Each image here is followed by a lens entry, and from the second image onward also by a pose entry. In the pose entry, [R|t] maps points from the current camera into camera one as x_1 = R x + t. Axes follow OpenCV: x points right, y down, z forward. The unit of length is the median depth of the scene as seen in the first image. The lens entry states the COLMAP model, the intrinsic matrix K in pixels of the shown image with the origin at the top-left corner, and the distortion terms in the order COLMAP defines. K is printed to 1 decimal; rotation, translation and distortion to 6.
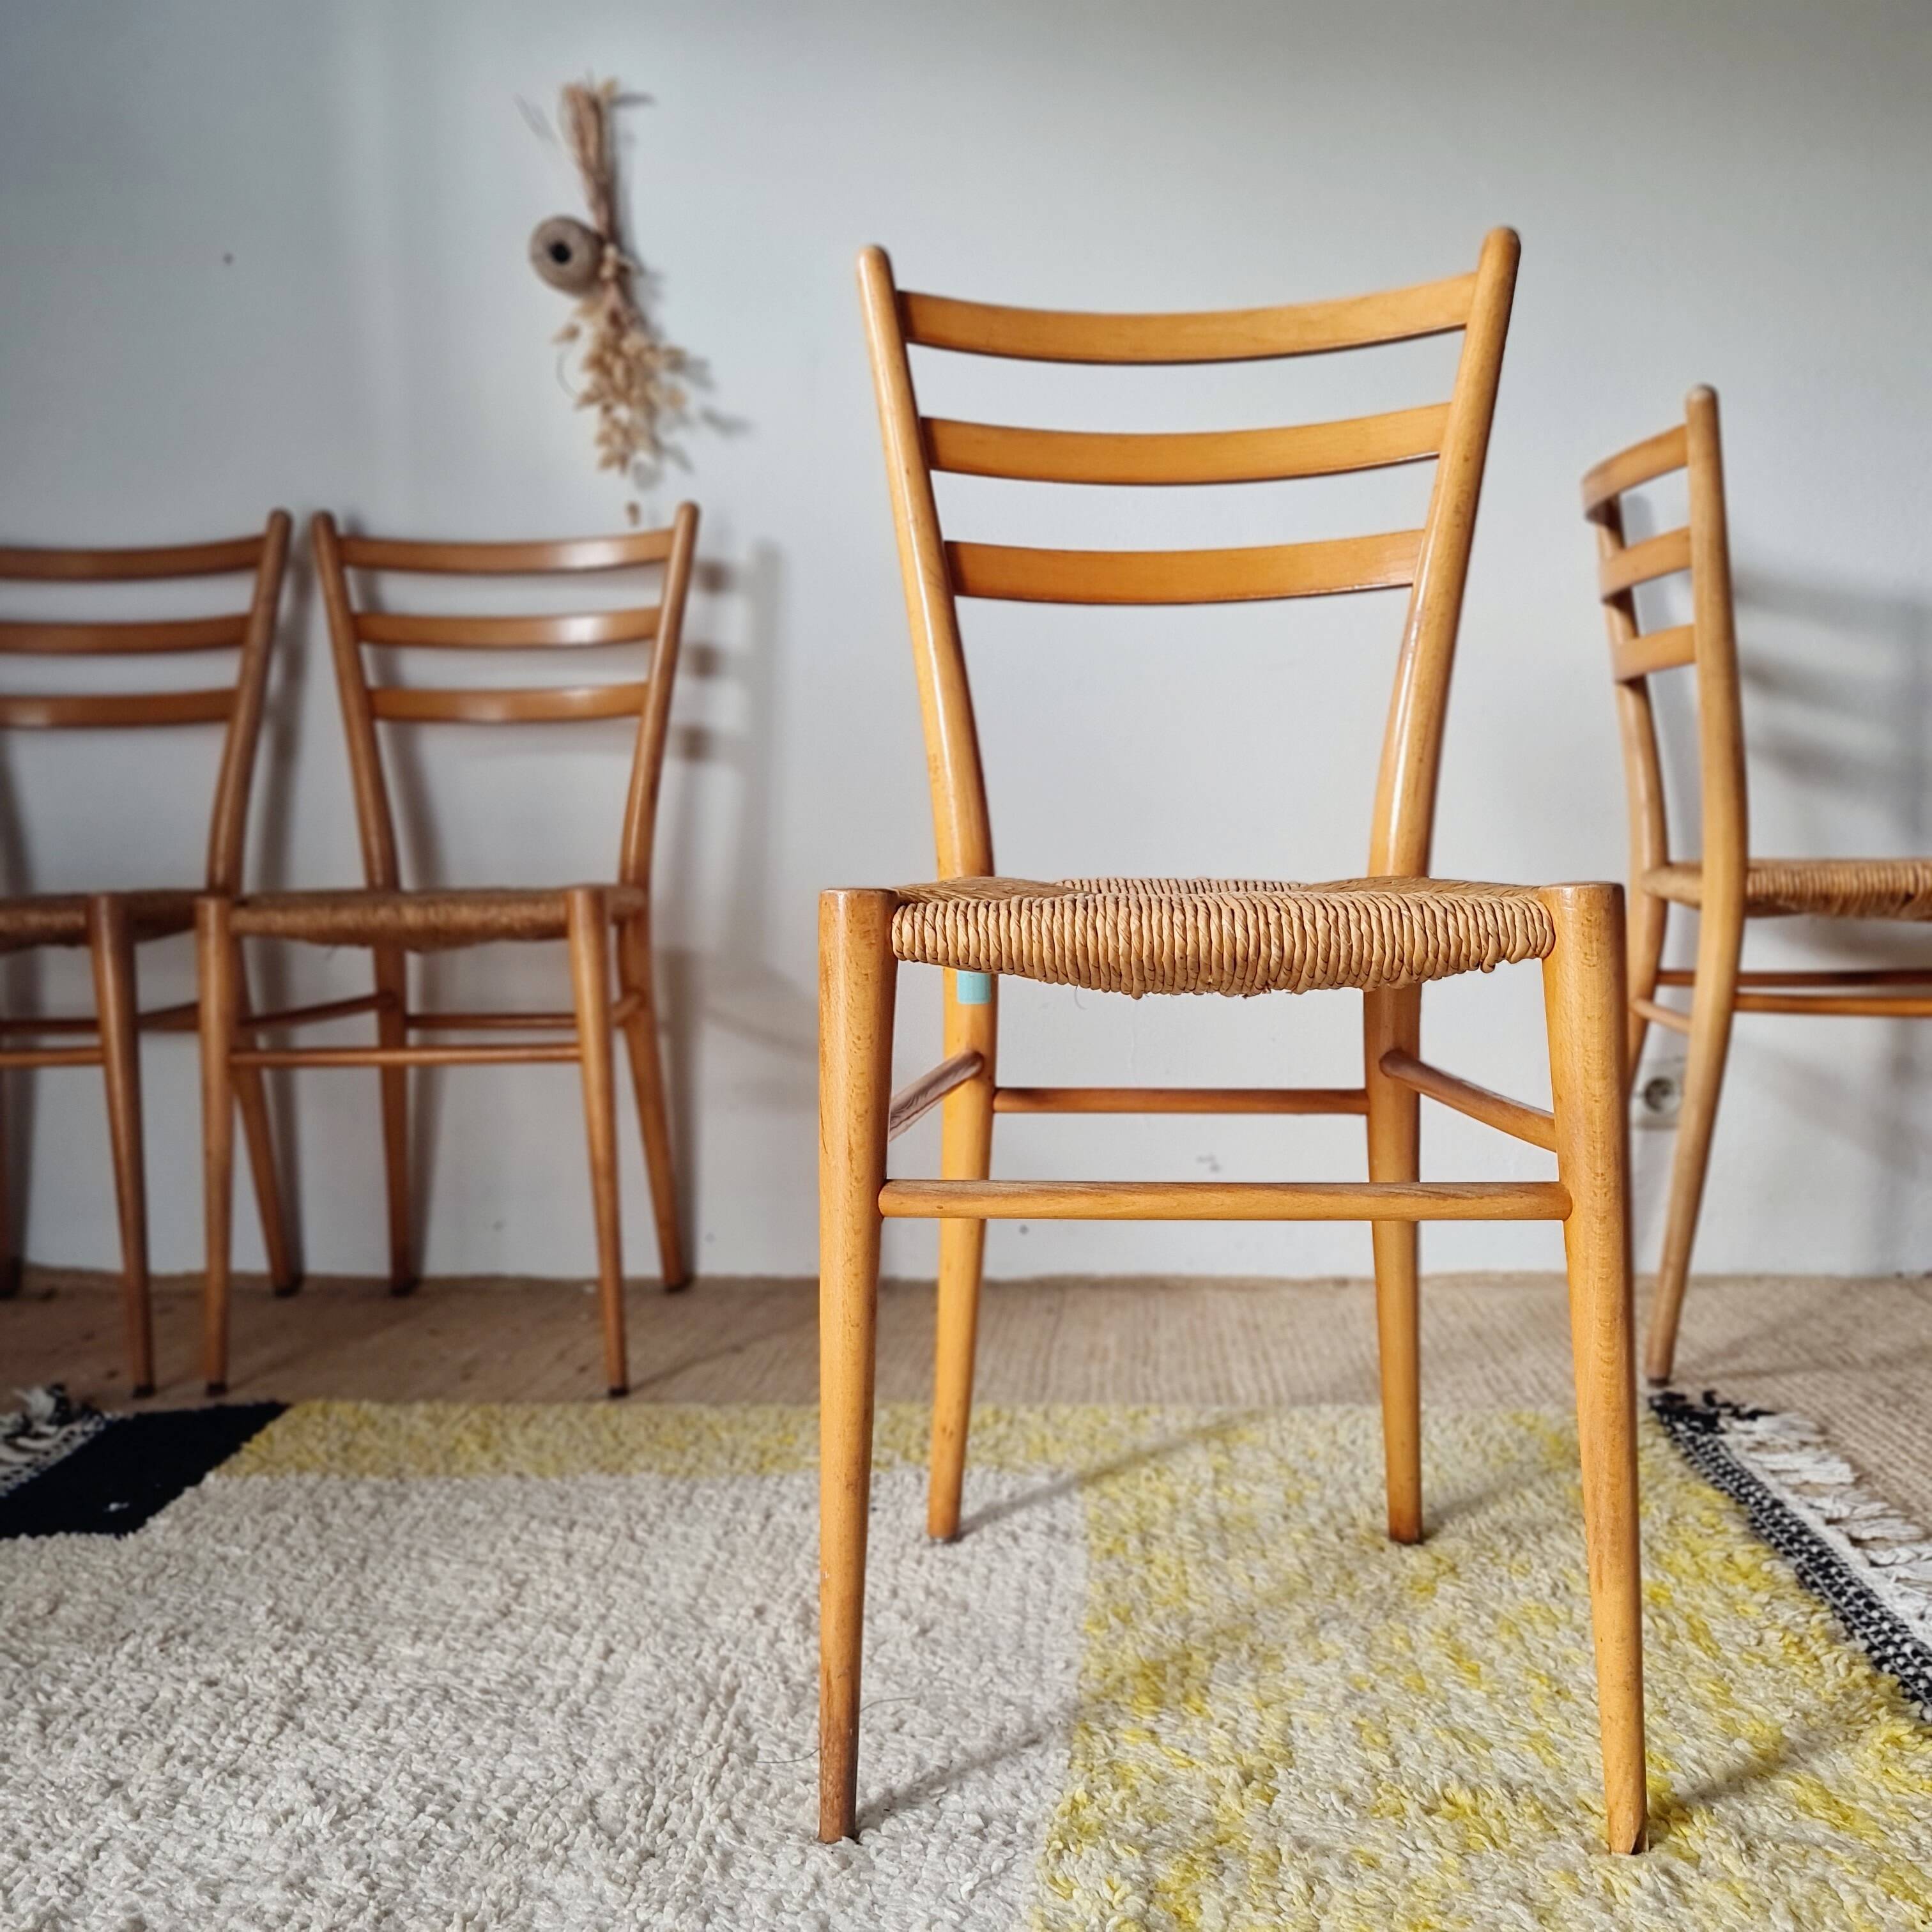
lens RADIAL K [[2091.7, 0, 971.1], [0, 2091.7, 954.7], [0, 0, 1]] dist [0.056354, -0.055725]
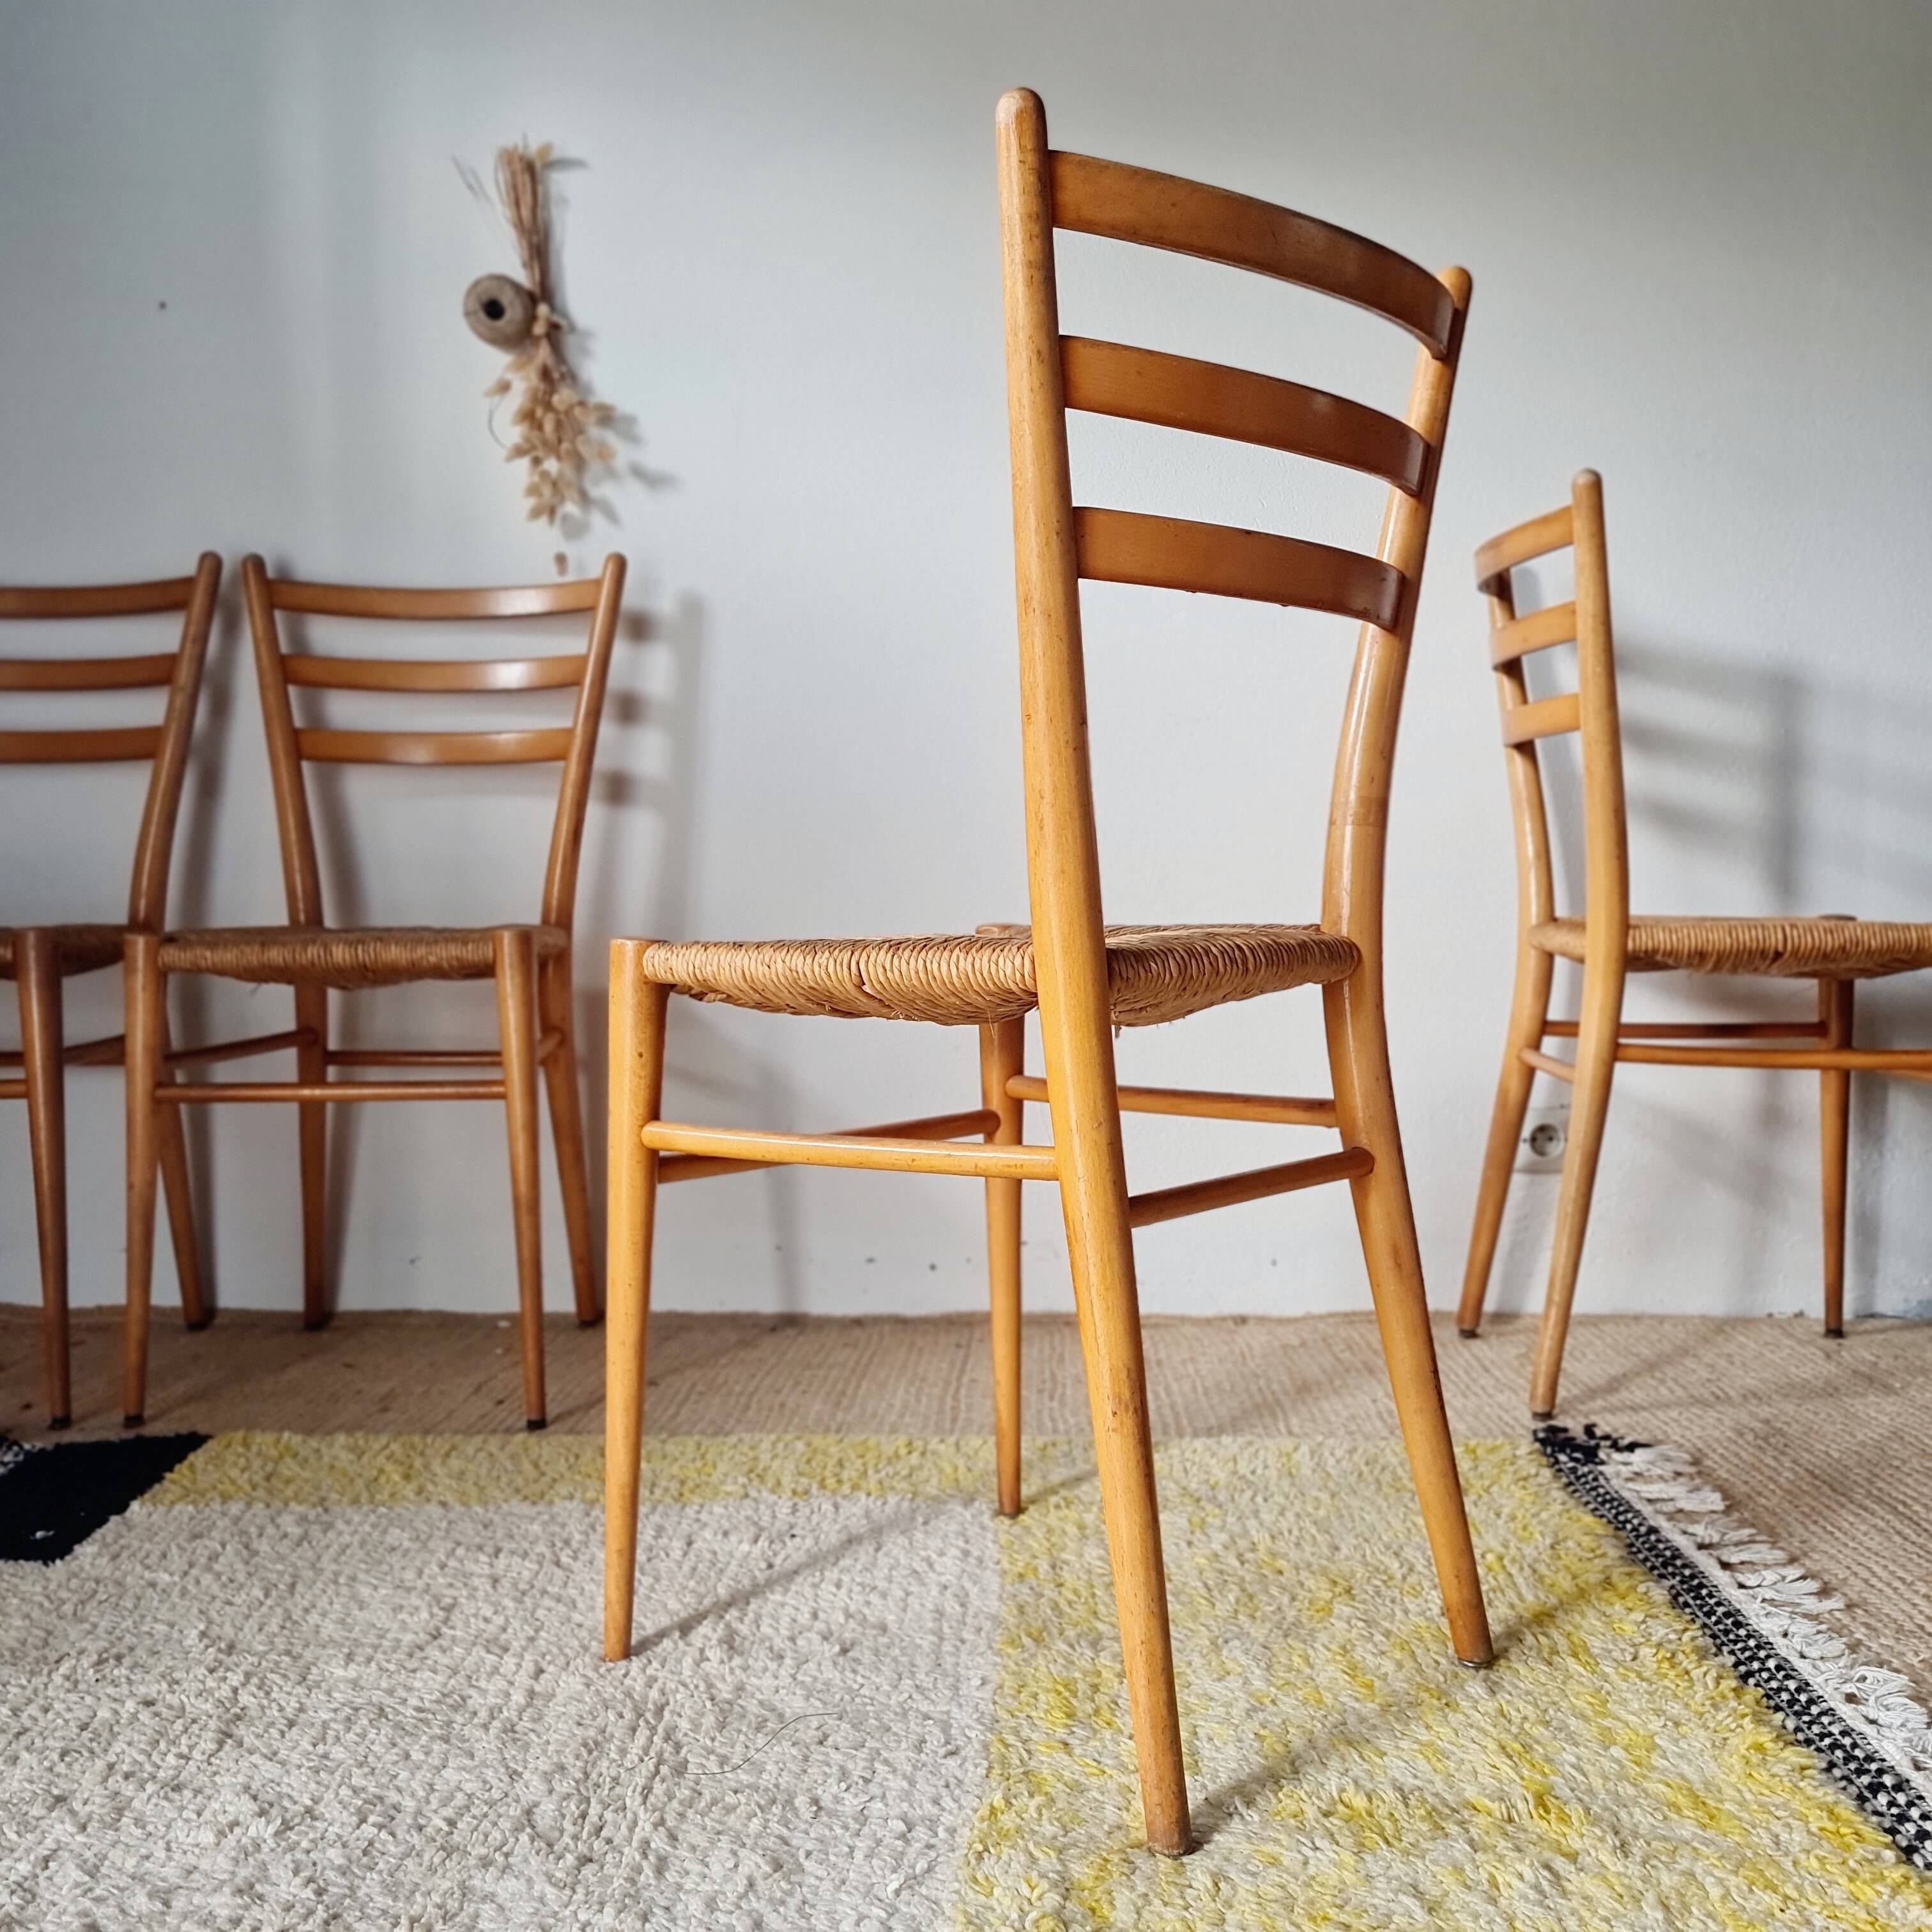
lens RADIAL K [[2095.5, 0, 964.9], [0, 2095.5, 943.8], [0, 0, 1]] dist [0.055568, -0.052067]
pose [[0.998831, 0.012957, 0.046567, -0.016417], [-0.011802, 0.999618, -0.024994, -0.002230], [-0.046873, 0.024415, 0.998602, -0.052086]]
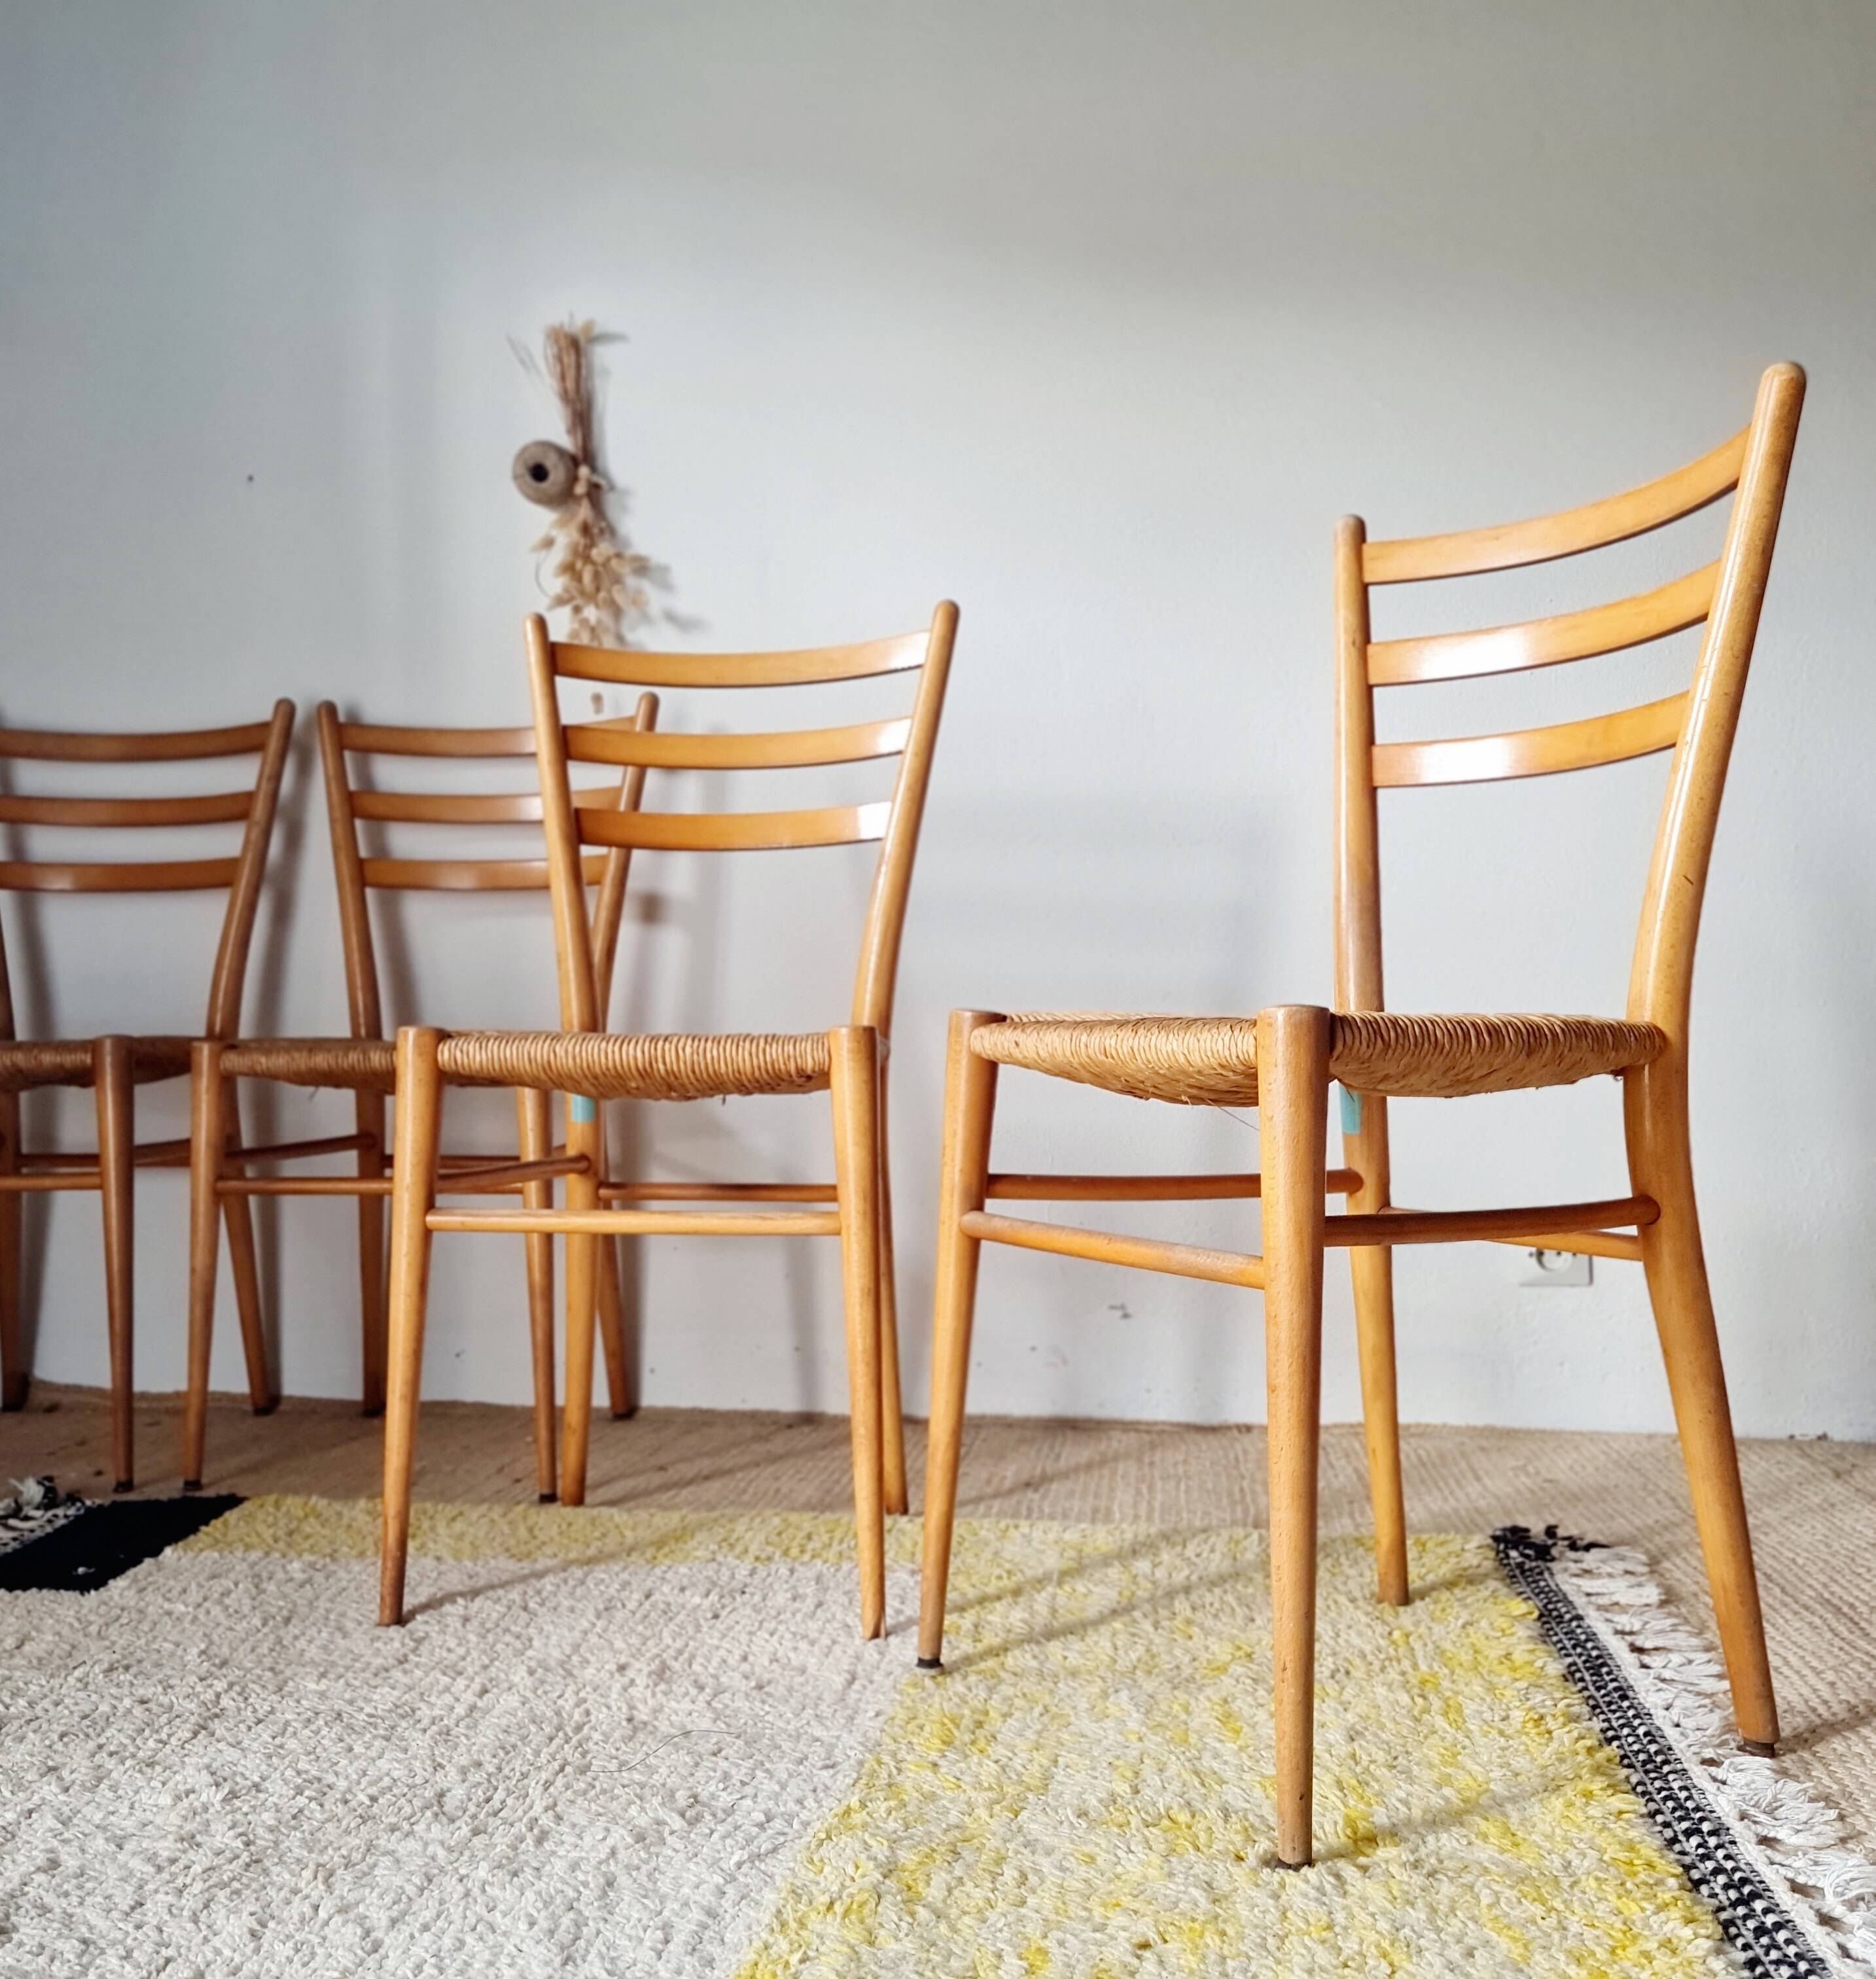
lens RADIAL K [[2157.3, 0, 869.2], [0, 2157.3, 981.1], [0, 0, 1]] dist [0.054826, -0.042597]
pose [[0.997045, 0.012484, -0.075793, 0.122356], [-0.018104, 0.997100, -0.073919, 0.029798], [0.074650, 0.075072, 0.994380, -0.188587]]
